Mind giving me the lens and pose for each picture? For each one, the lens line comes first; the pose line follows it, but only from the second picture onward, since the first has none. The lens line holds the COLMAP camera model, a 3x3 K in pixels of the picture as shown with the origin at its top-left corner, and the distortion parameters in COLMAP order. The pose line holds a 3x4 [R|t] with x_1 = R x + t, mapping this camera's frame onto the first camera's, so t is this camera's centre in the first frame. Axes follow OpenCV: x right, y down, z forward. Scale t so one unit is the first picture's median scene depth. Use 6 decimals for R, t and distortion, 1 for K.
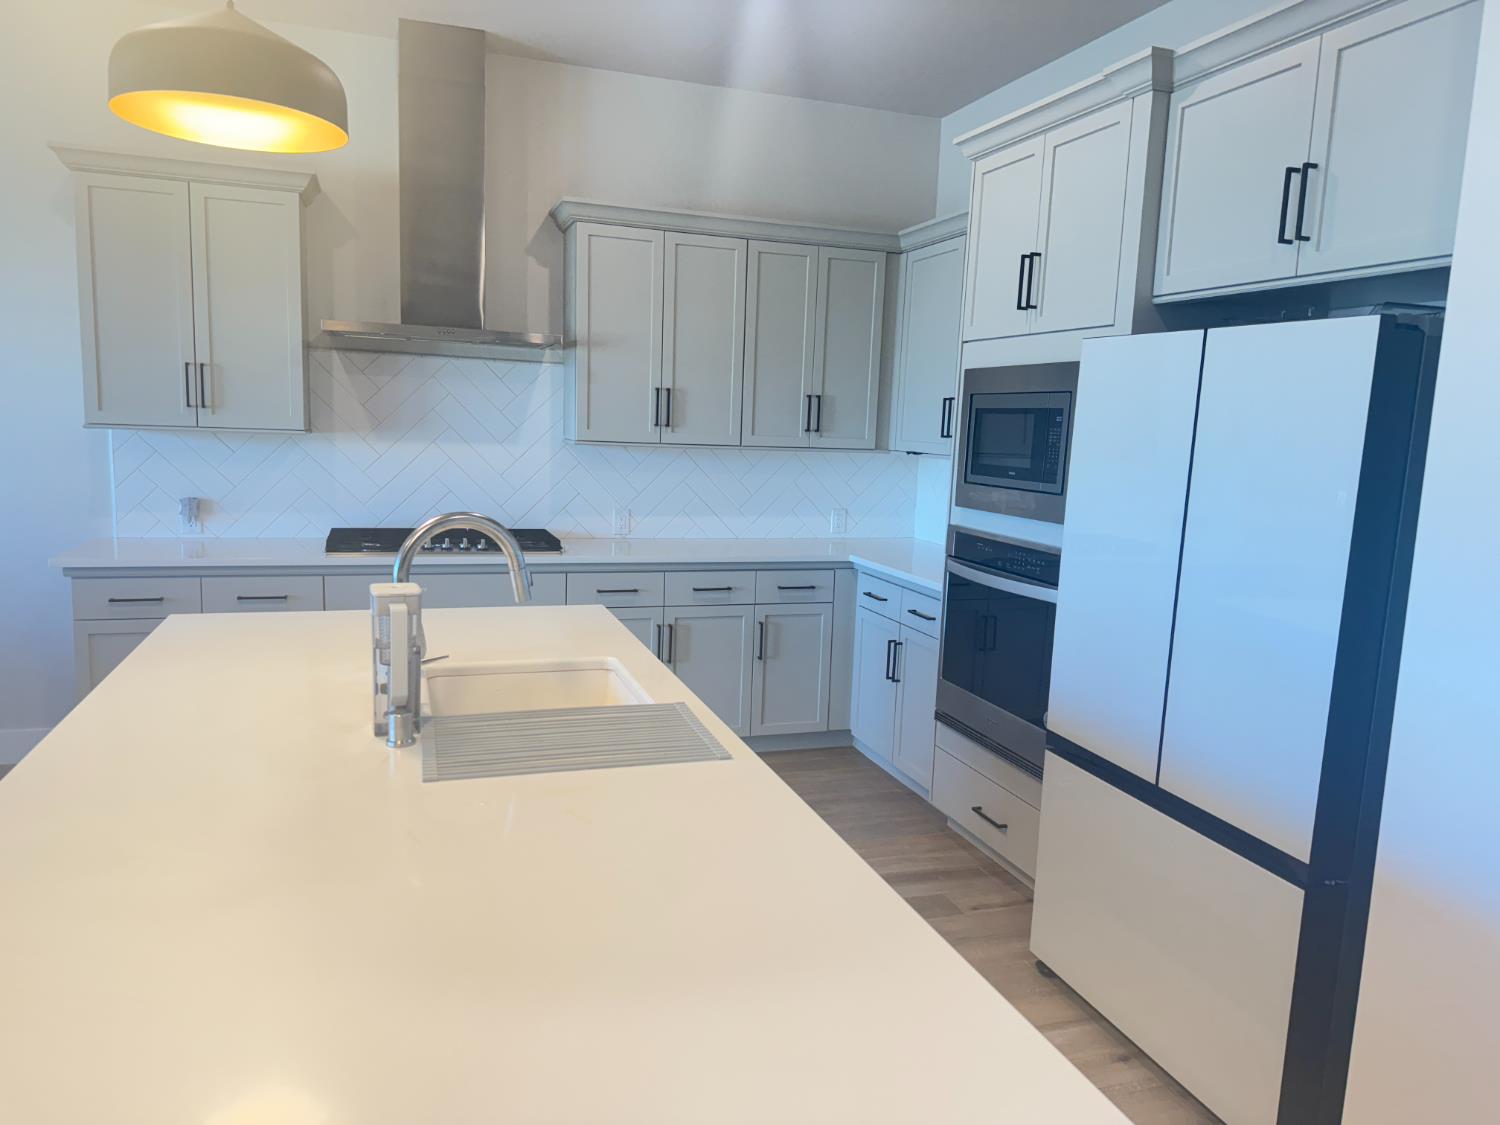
lens RADIAL K [[1045.4, 0, 750.0], [0, 1045.4, 562.5], [0, 0, 1]] dist [0.086226, -0.112604]
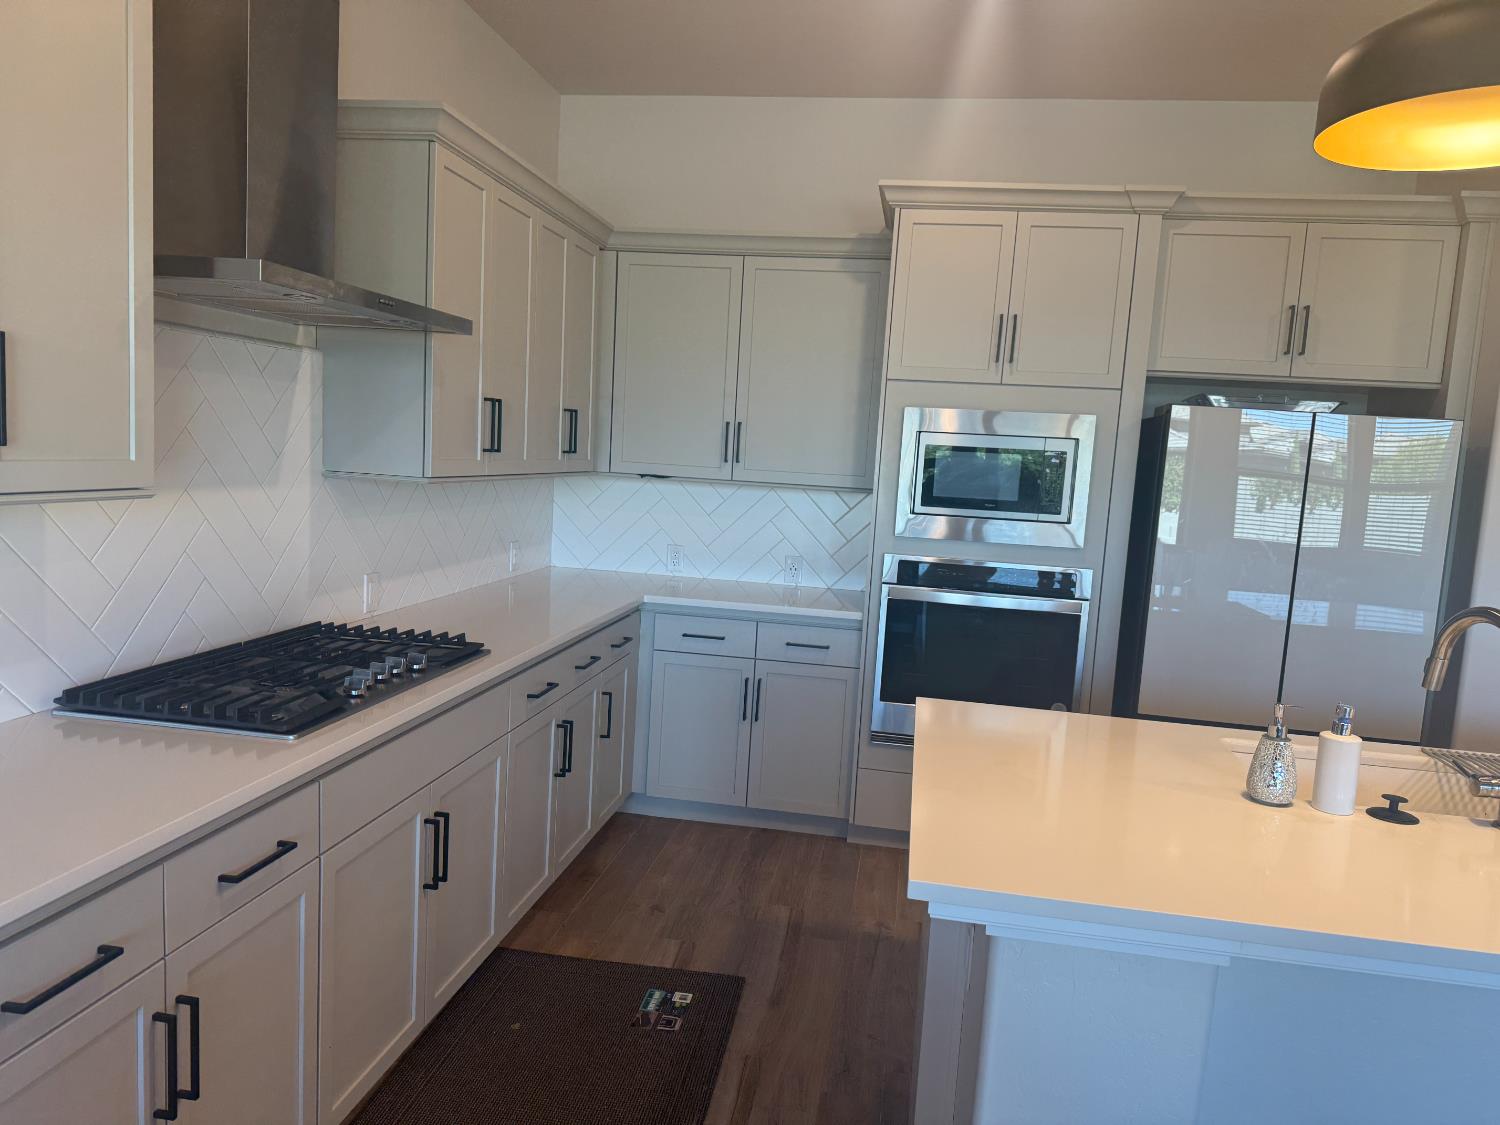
lens RADIAL K [[1041.0, 0, 750.0], [0, 1041.0, 562.5], [0, 0, 1]] dist [0.008810, -0.000378]
pose [[0.472531, -0.107656, 0.874714, -0.717585], [0.079814, 0.993660, 0.079179, -0.111551], [-0.877693, 0.032400, 0.478128, 0.581486]]
